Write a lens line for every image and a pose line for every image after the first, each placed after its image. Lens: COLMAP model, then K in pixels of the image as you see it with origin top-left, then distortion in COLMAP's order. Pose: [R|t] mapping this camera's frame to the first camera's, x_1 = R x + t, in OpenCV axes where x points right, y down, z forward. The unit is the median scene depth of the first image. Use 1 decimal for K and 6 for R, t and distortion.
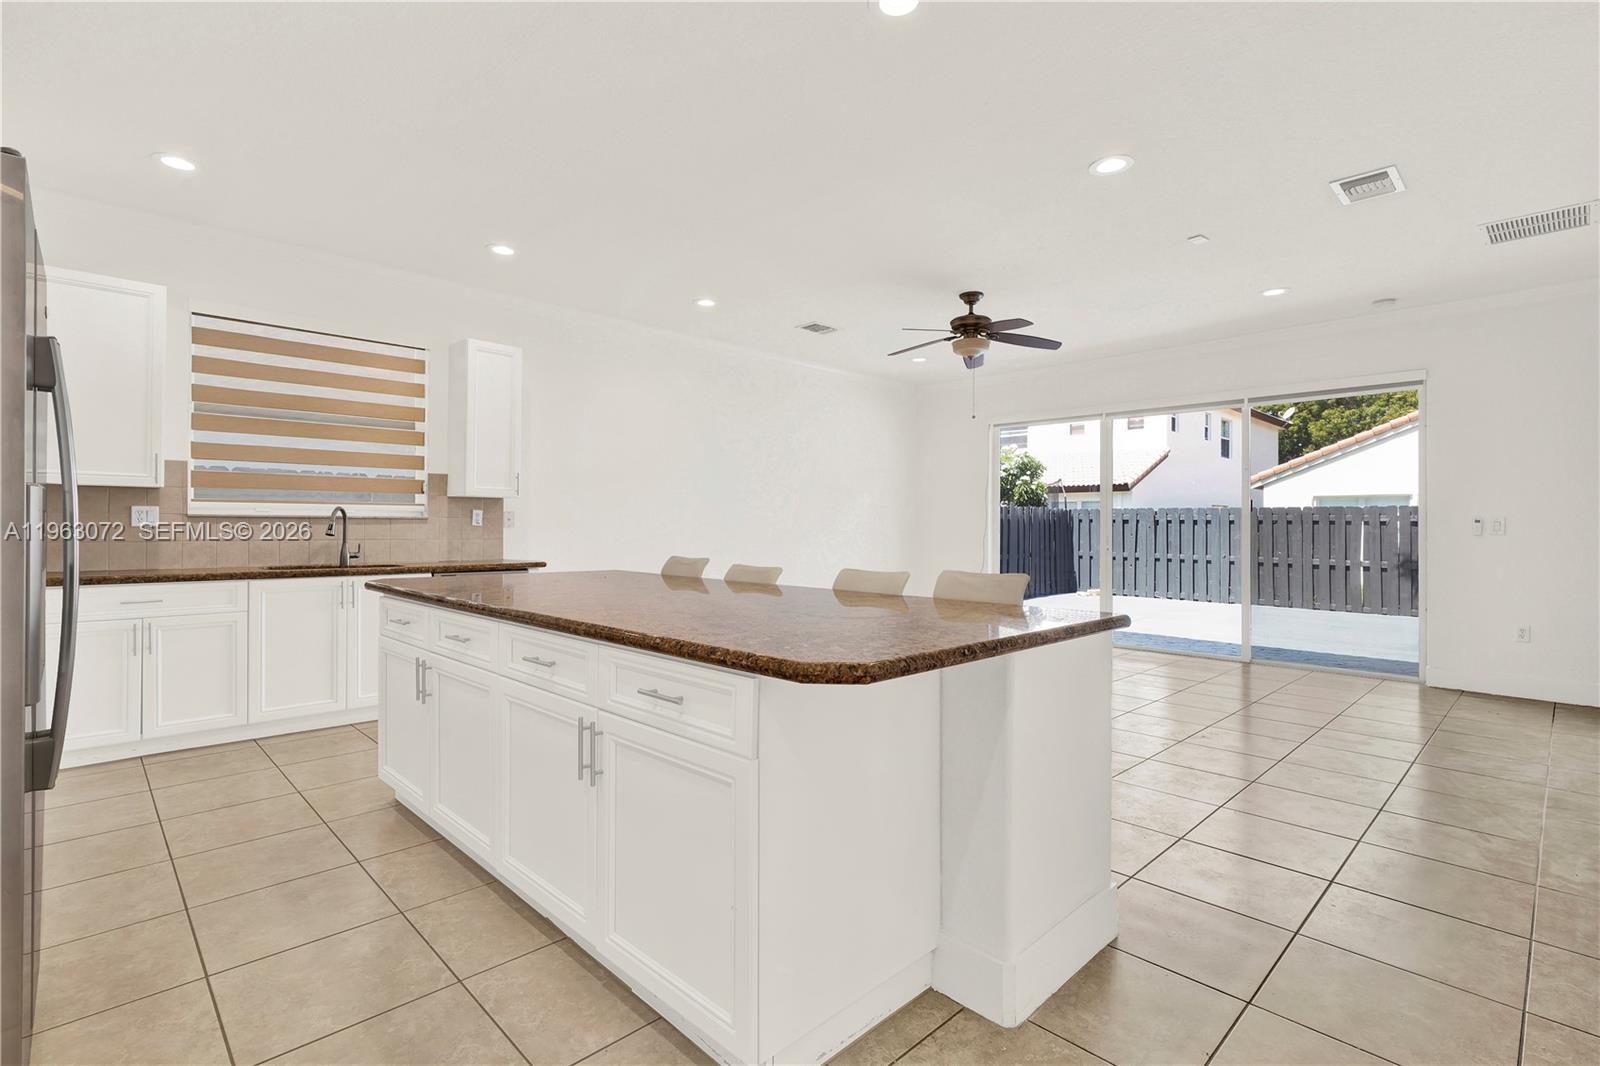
lens RADIAL K [[739.9, 0, 785.3], [0, 739.9, 528.2], [0, 0, 1]] dist [0.008525, 0.000336]
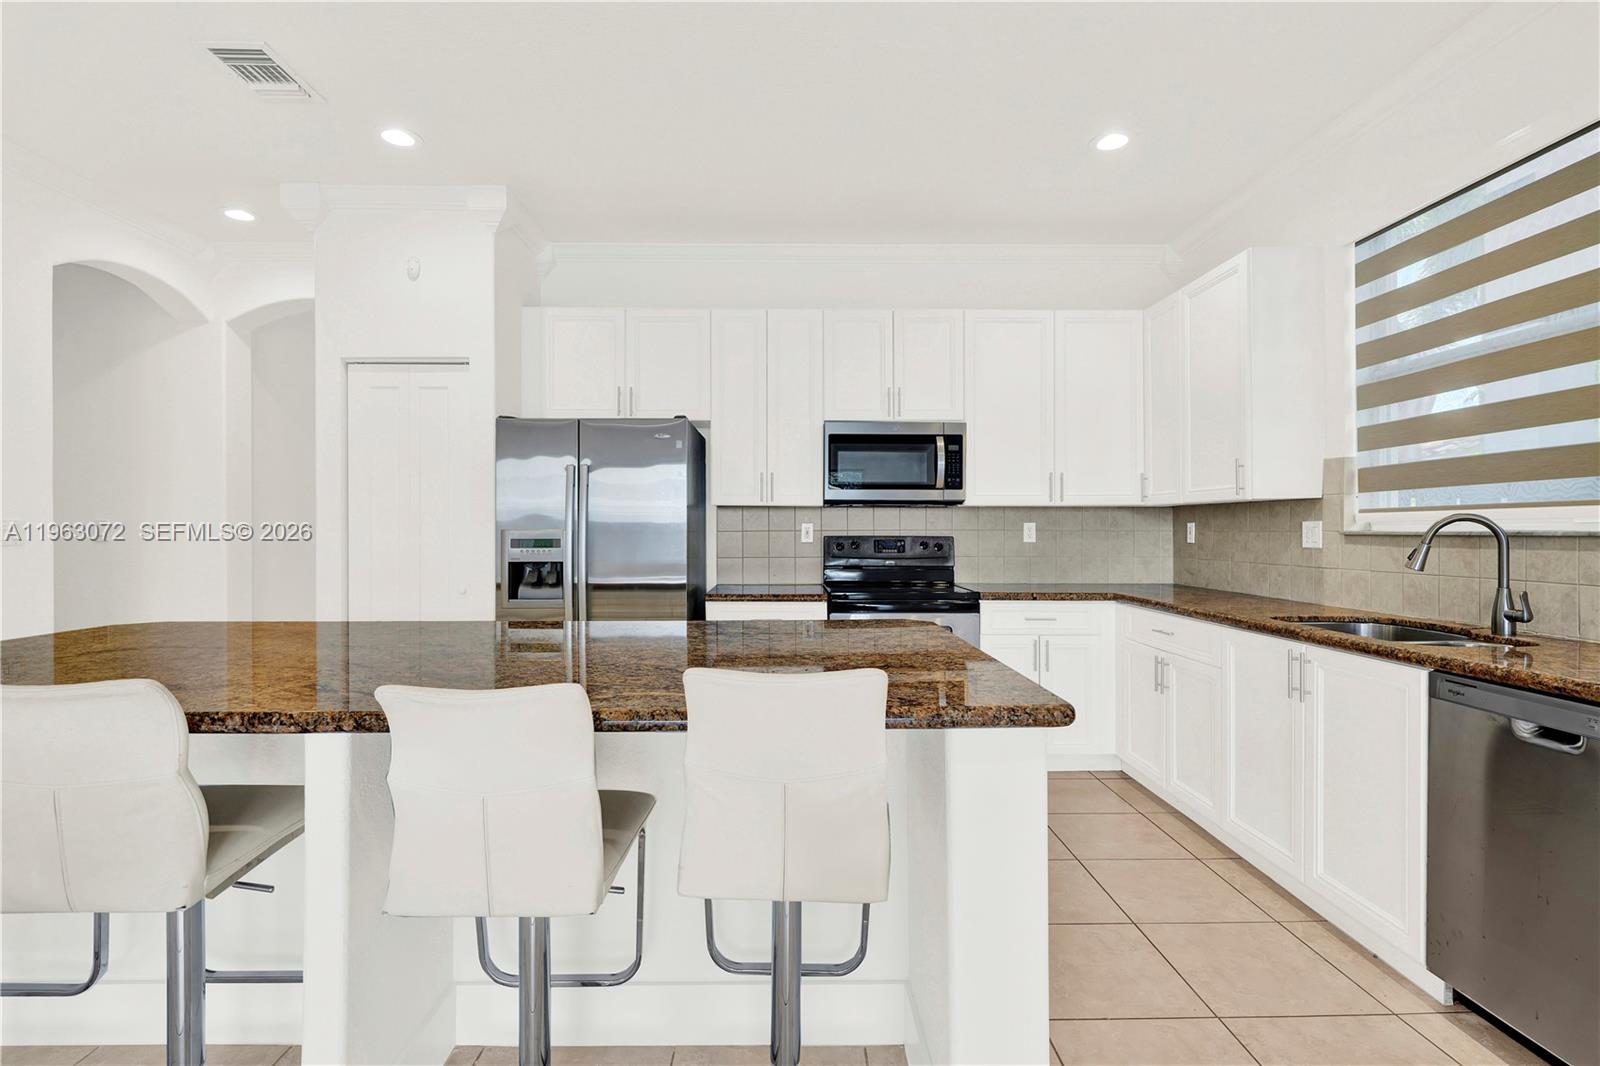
lens RADIAL K [[764.6, 0, 804.9], [0, 764.6, 522.8], [0, 0, 1]] dist [0.014031, -0.000037]
pose [[-0.667218, -0.010145, -0.744794, 0.089258], [-0.003425, 0.999938, -0.010552, -0.016967], [0.744855, -0.004490, -0.667211, 1.088380]]
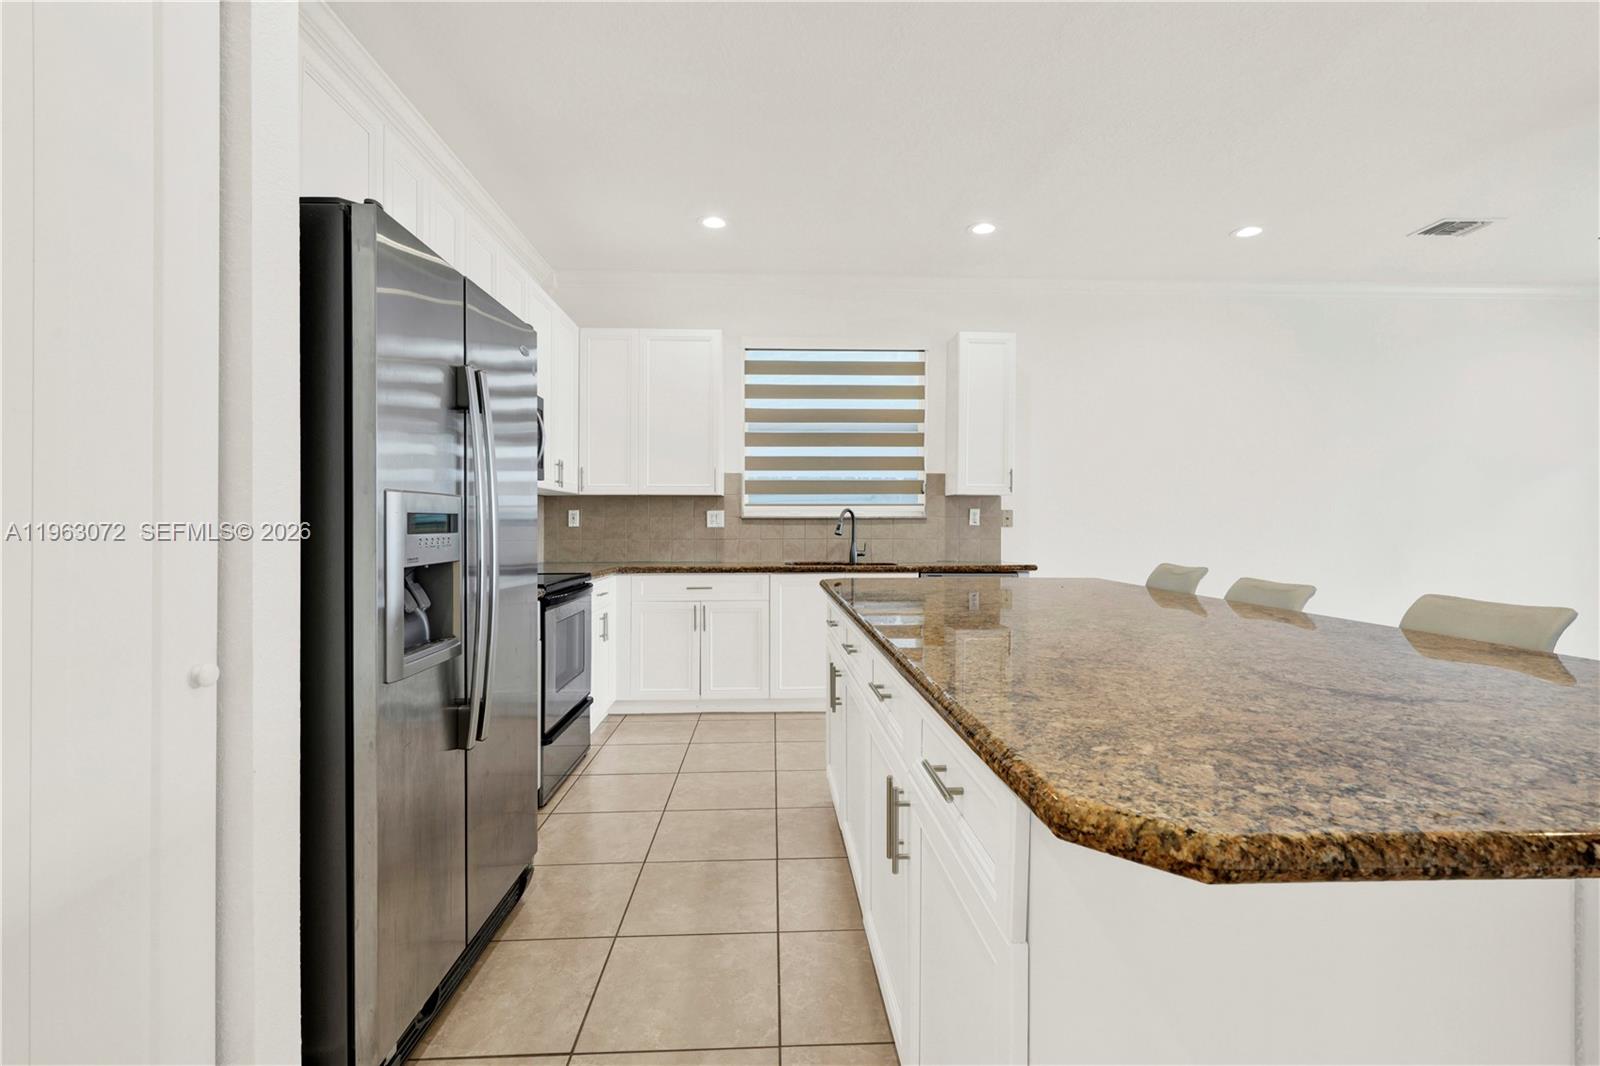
lens RADIAL K [[739.9, 0, 815.0], [0, 739.9, 537.0], [0, 0, 1]] dist [0.008525, 0.000336]
pose [[0.759501, 0.006243, -0.650476, 0.067765], [0.001381, 0.999936, 0.011210, 0.000749], [0.650504, -0.009413, 0.759444, 0.162174]]
